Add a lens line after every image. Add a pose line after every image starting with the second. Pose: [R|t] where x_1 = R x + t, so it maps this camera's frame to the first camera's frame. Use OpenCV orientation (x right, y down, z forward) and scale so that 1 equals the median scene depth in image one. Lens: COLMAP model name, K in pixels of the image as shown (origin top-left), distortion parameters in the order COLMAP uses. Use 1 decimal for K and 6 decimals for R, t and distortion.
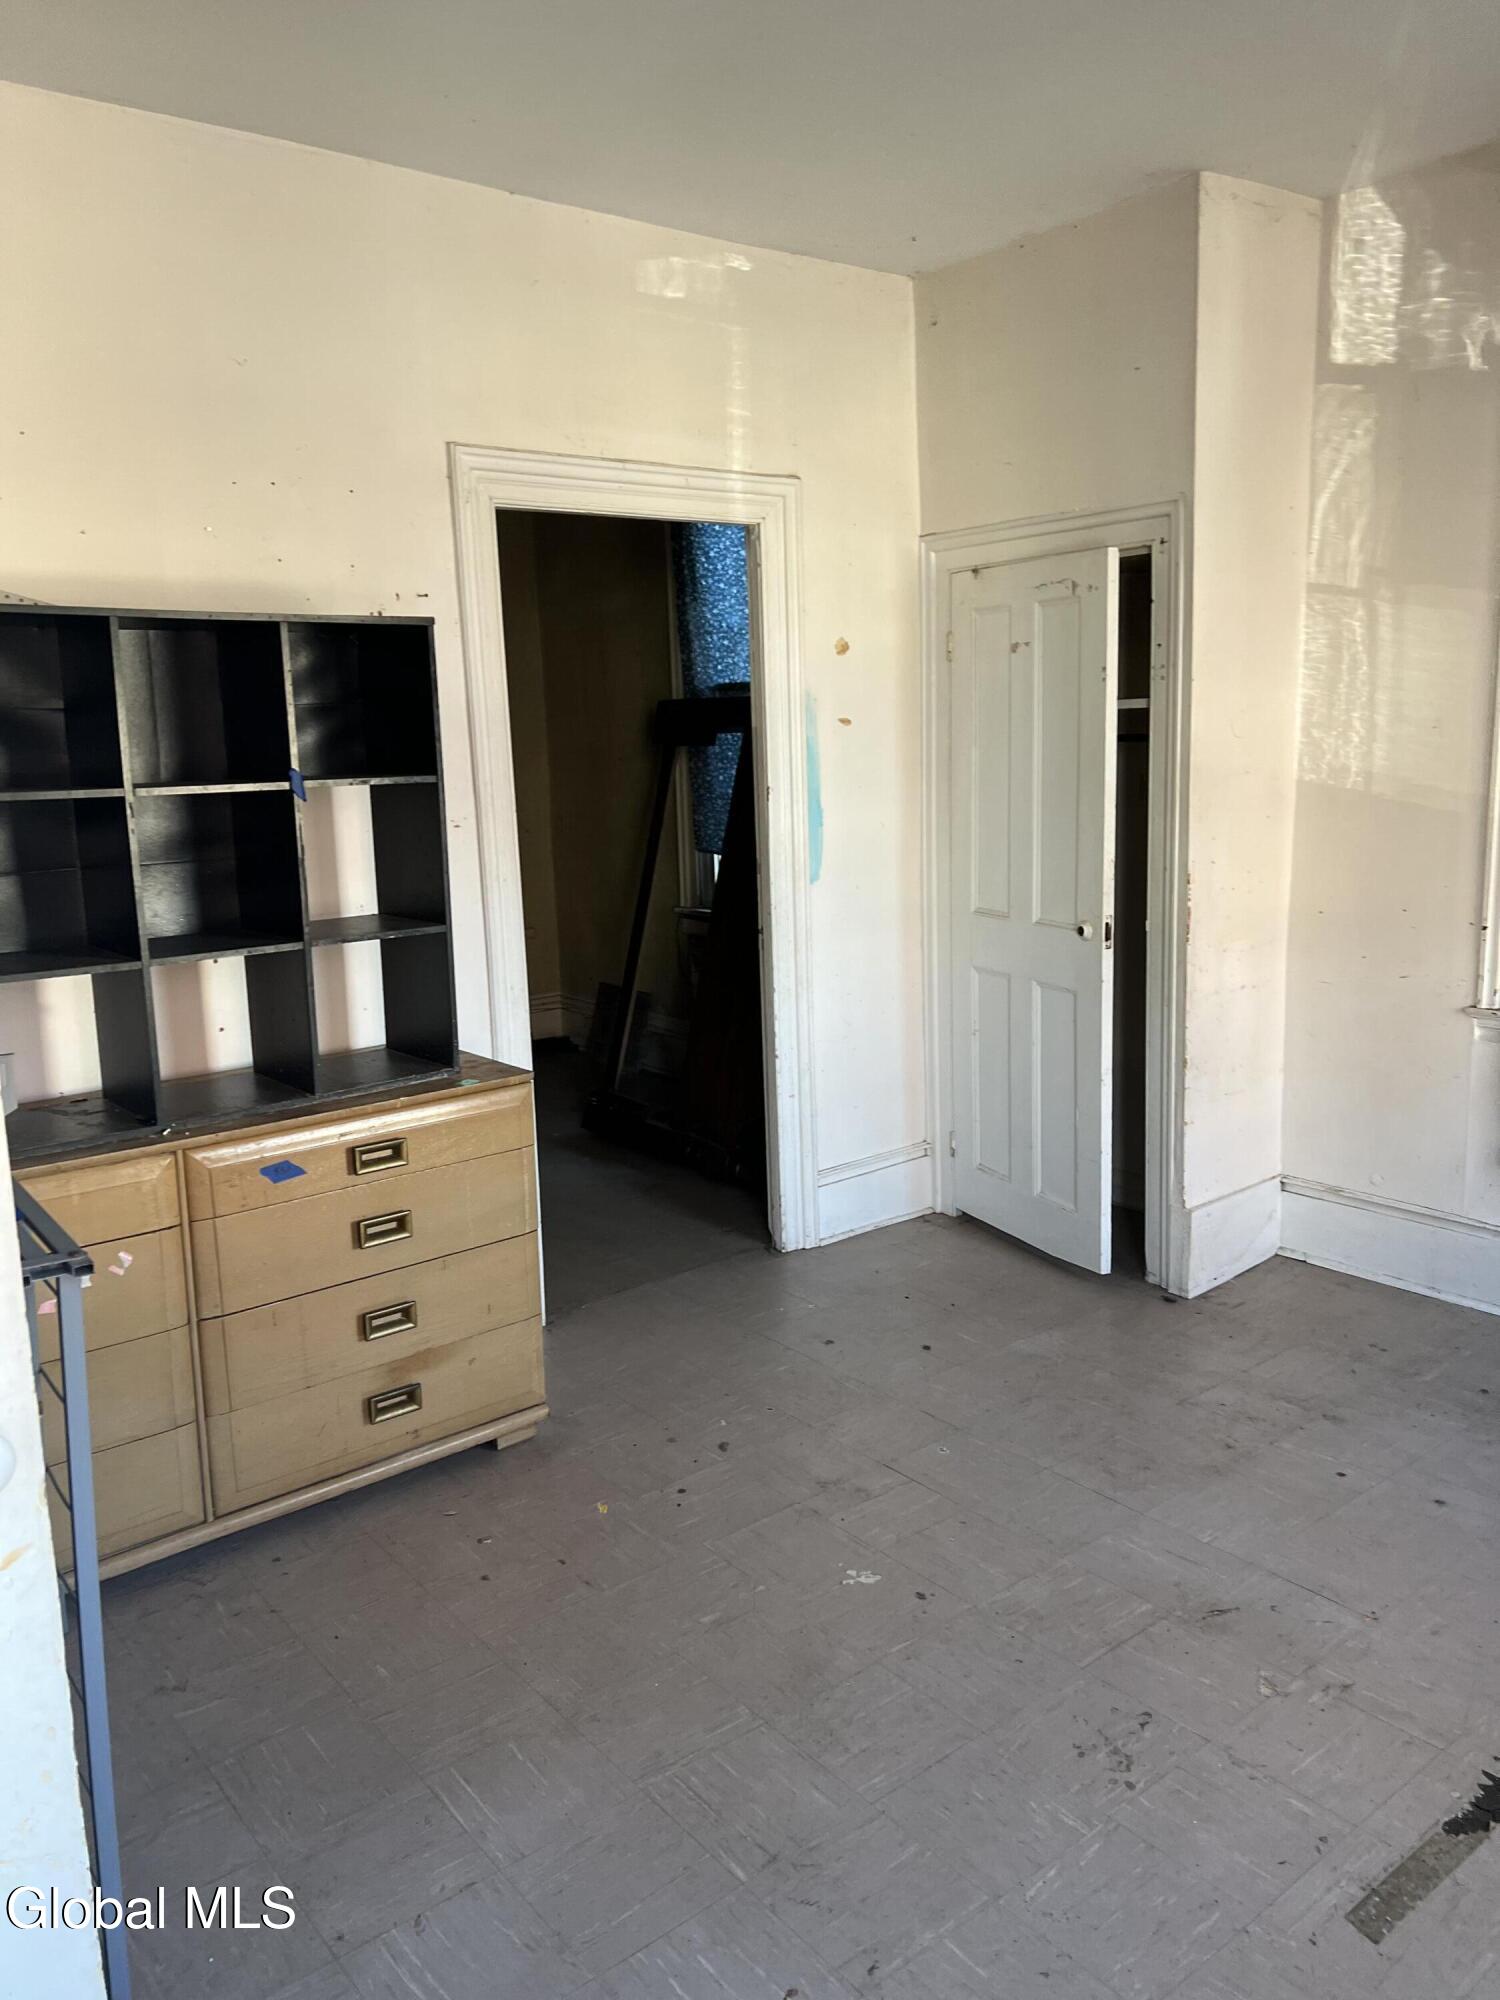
lens RADIAL K [[1499.7, 0, 748.3], [0, 1499.7, 999.7], [0, 0, 1]] dist [0.059198, -0.061195]
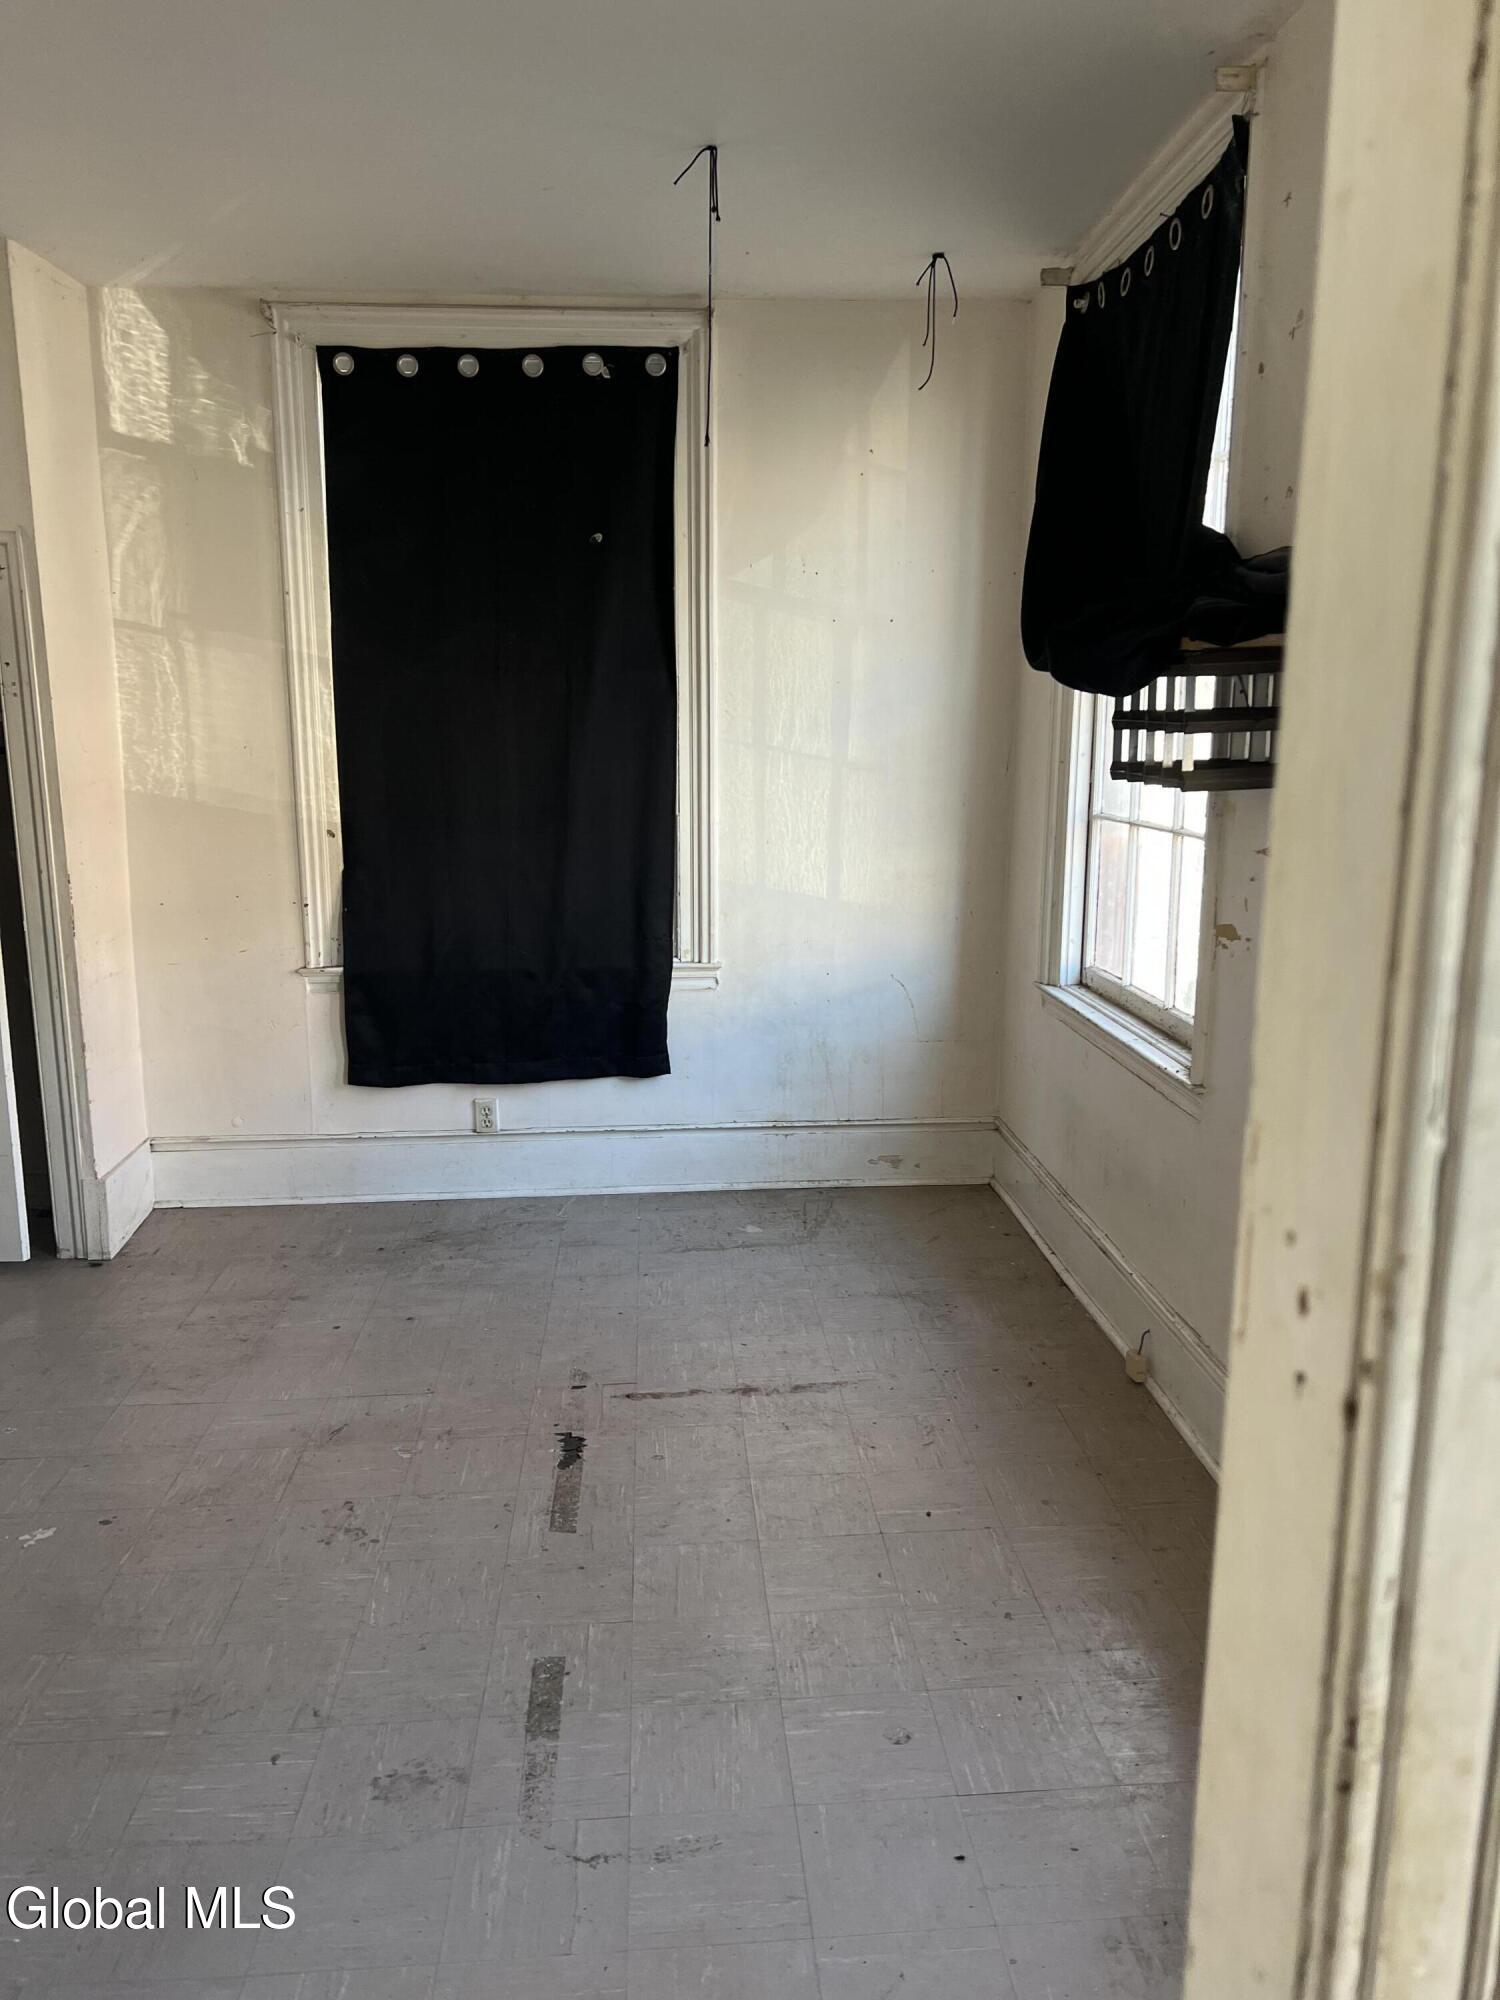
lens RADIAL K [[1499.7, 0, 752.9], [0, 1499.7, 1011.4], [0, 0, 1]] dist [0.059198, -0.061195]
pose [[0.565619, -0.122403, 0.815532, -0.342603], [0.130866, 0.989715, 0.057782, 0.017037], [-0.814217, 0.074043, 0.575820, -0.034633]]
